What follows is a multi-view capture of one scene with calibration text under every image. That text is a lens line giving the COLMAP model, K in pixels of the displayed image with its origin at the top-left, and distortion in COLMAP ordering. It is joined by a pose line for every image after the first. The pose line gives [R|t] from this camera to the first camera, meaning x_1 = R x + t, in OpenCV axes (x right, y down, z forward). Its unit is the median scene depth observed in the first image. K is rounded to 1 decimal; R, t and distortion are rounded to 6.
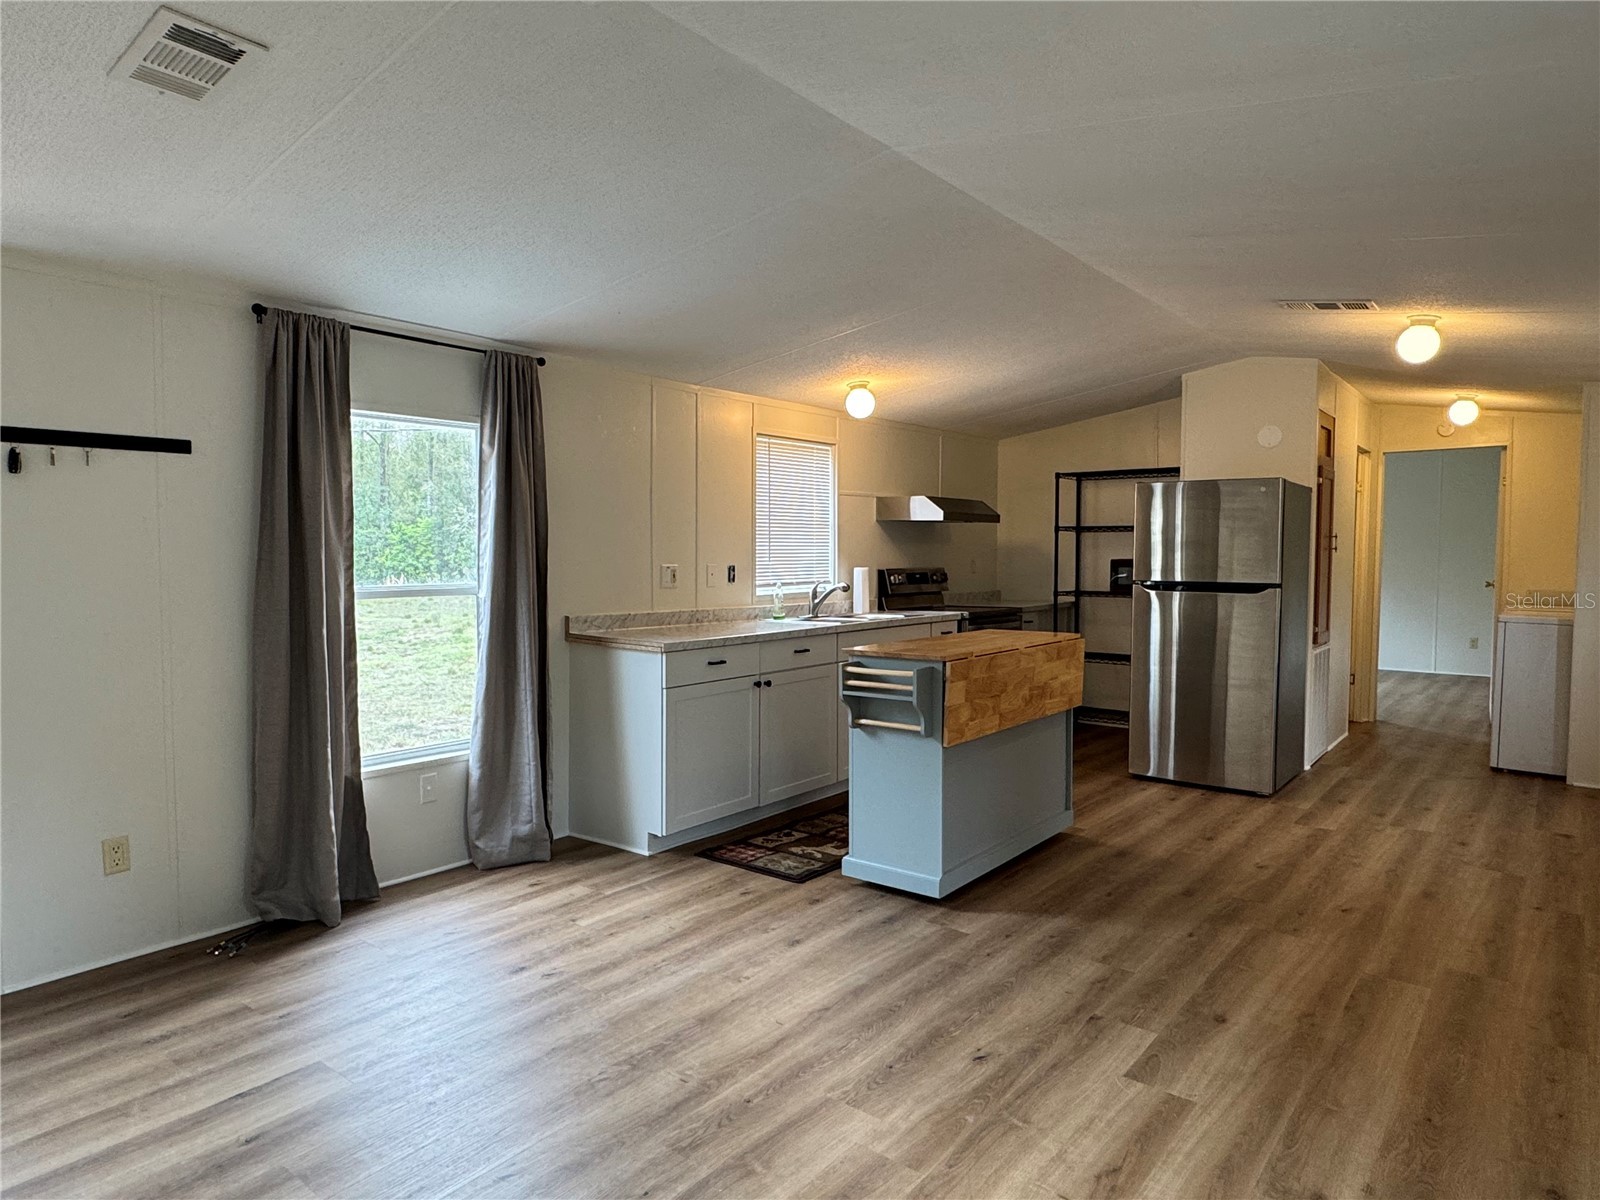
lens RADIAL K [[966.2, 0, 800.0], [0, 966.2, 600.0], [0, 0, 1]] dist [-0.002614, 0.002105]
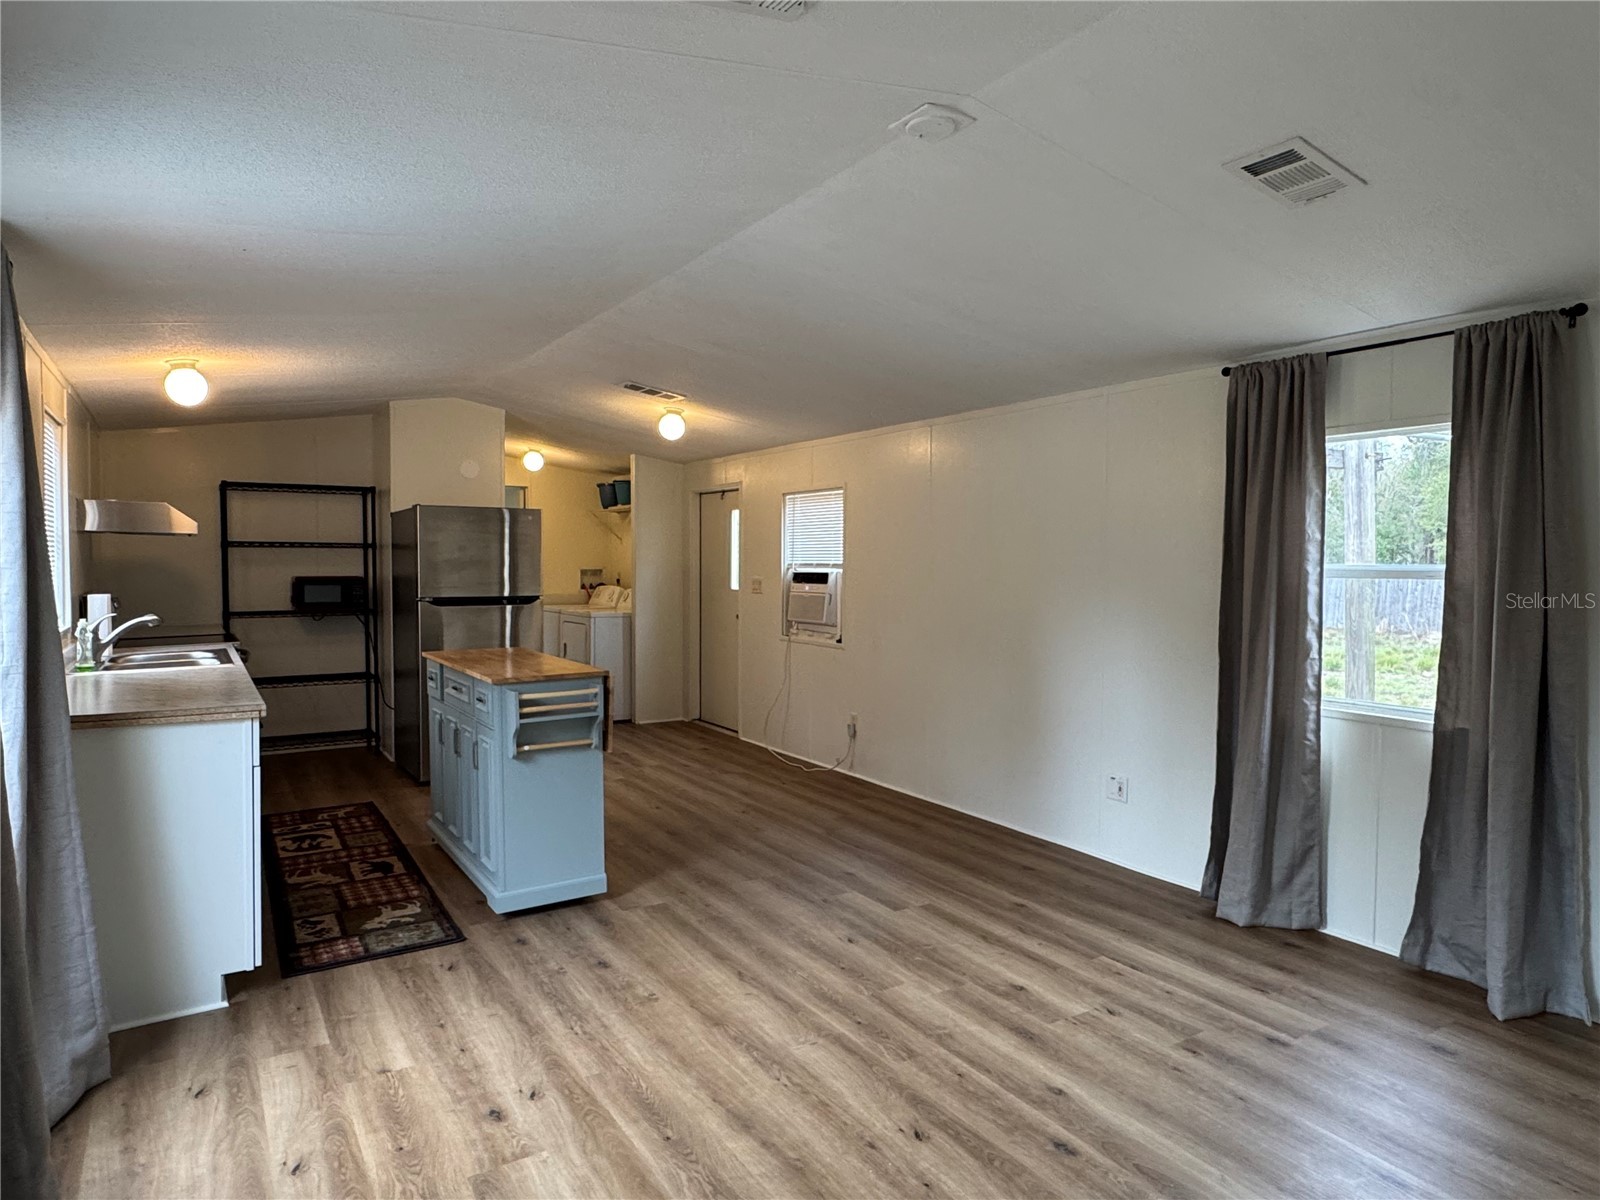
lens RADIAL K [[969.2, 0, 798.5], [0, 969.2, 596.0], [0, 0, 1]] dist [-0.003496, 0.002973]
pose [[0.325830, -0.035546, 0.944760, -0.722116], [0.045944, 0.998708, 0.021730, -0.036397], [-0.944311, 0.036326, 0.327042, 0.374348]]
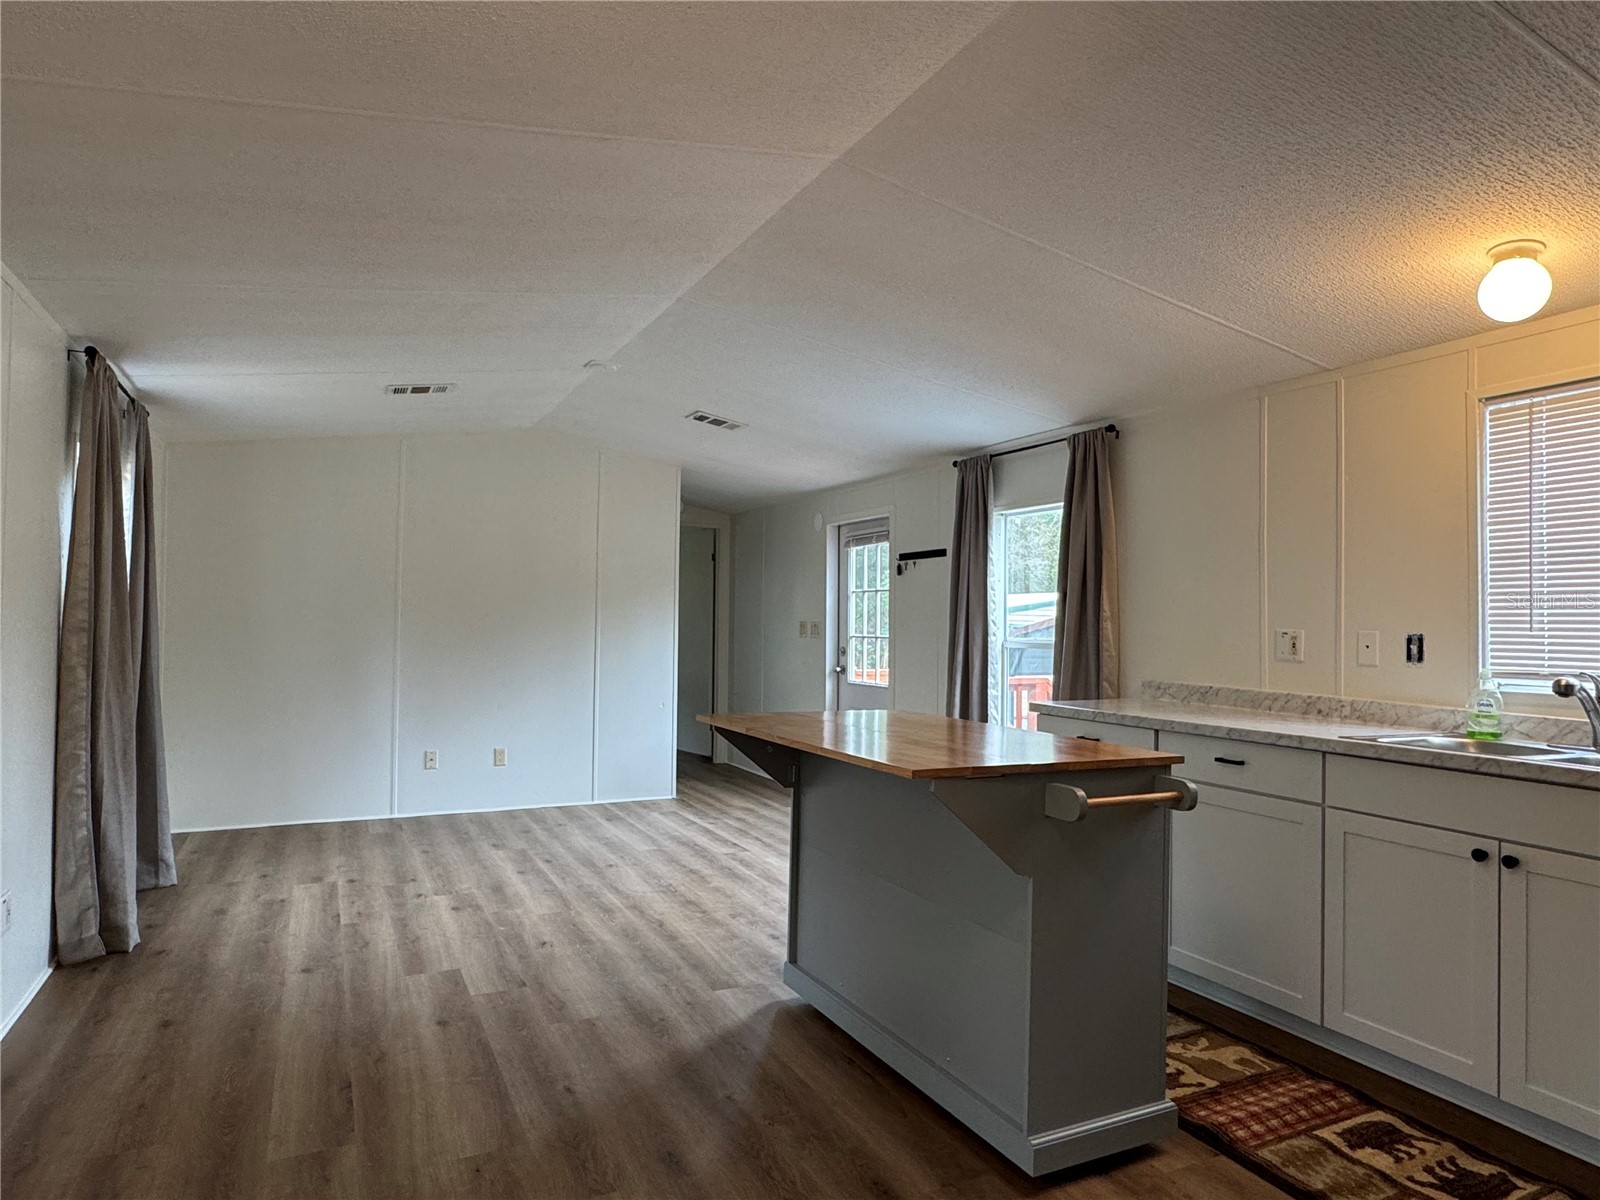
lens RADIAL K [[969.2, 0, 798.5], [0, 969.2, 596.0], [0, 0, 1]] dist [-0.003496, 0.002973]
pose [[-0.421602, -0.033944, -0.906145, 0.861994], [-0.065425, 0.997833, -0.006938, -0.040979], [0.904418, 0.056360, -0.422909, 1.220766]]
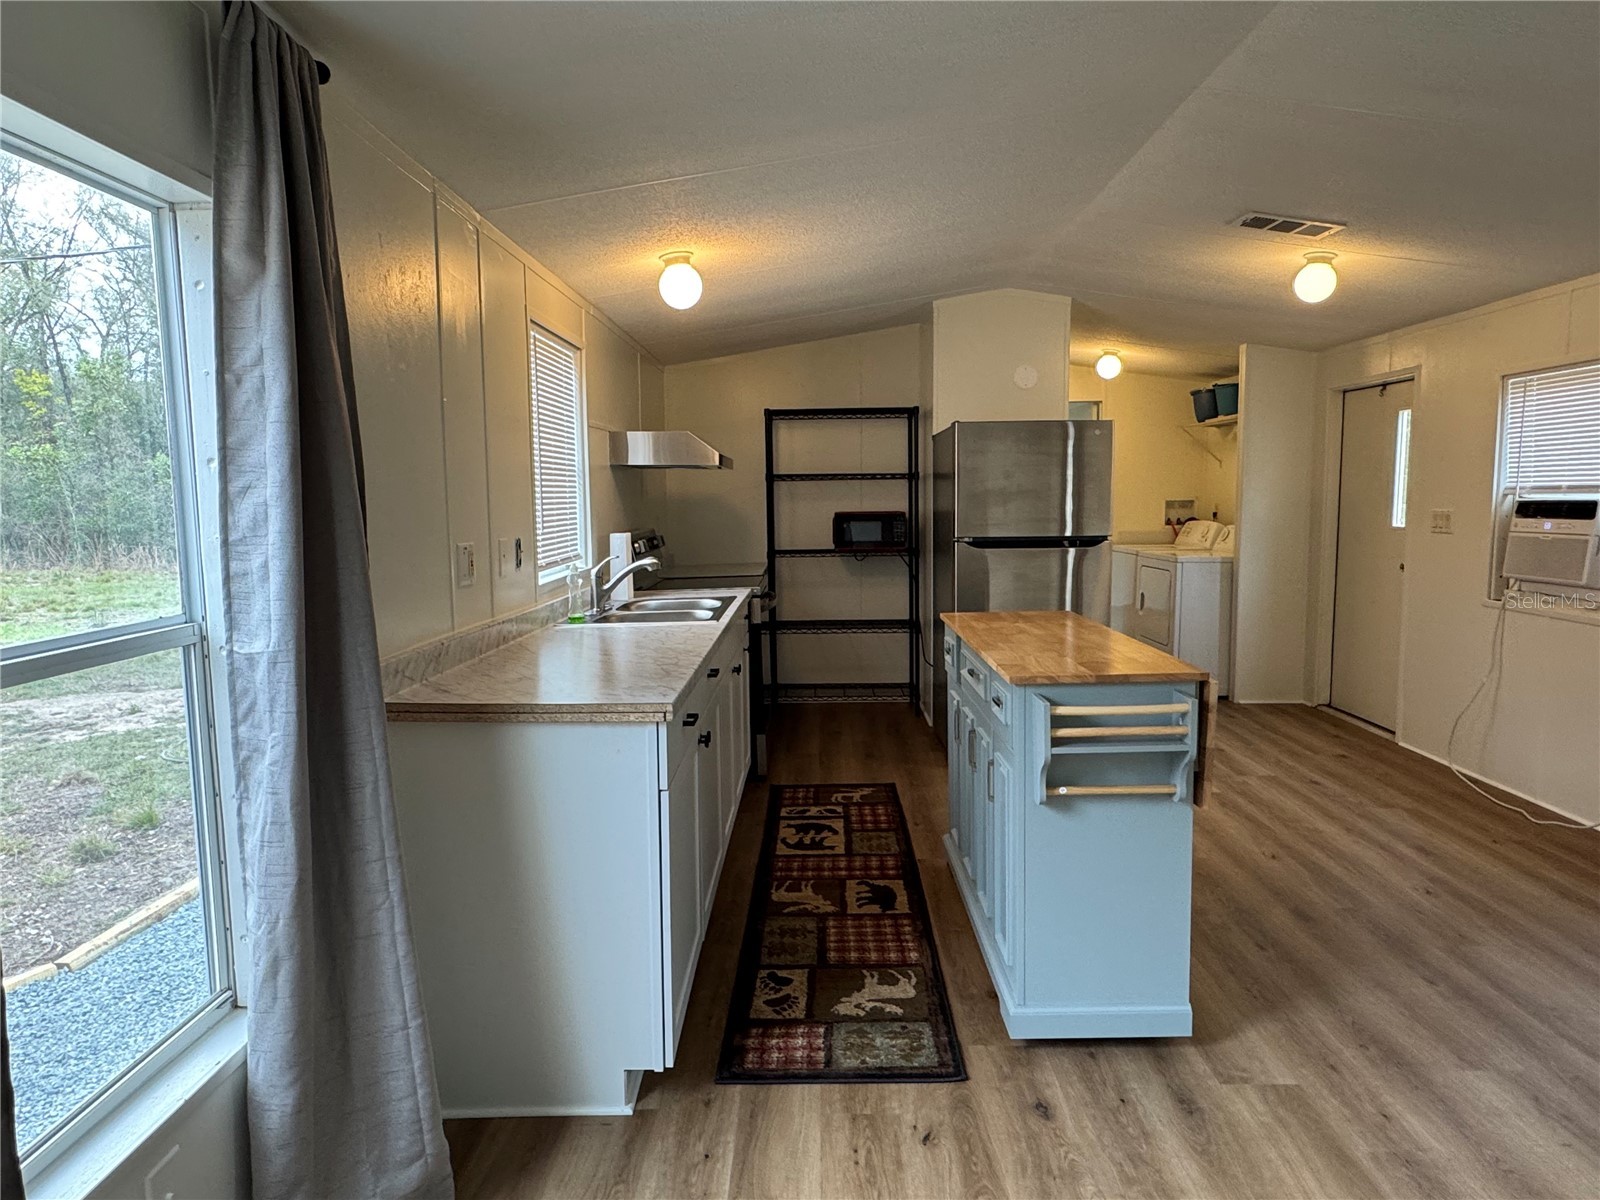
lens RADIAL K [[969.2, 0, 798.5], [0, 969.2, 596.0], [0, 0, 1]] dist [-0.003496, 0.002973]
pose [[0.792679, -0.074744, 0.605040, -0.397589], [0.046282, 0.996970, 0.062525, -0.040466], [-0.607880, -0.021559, 0.793736, 0.571915]]
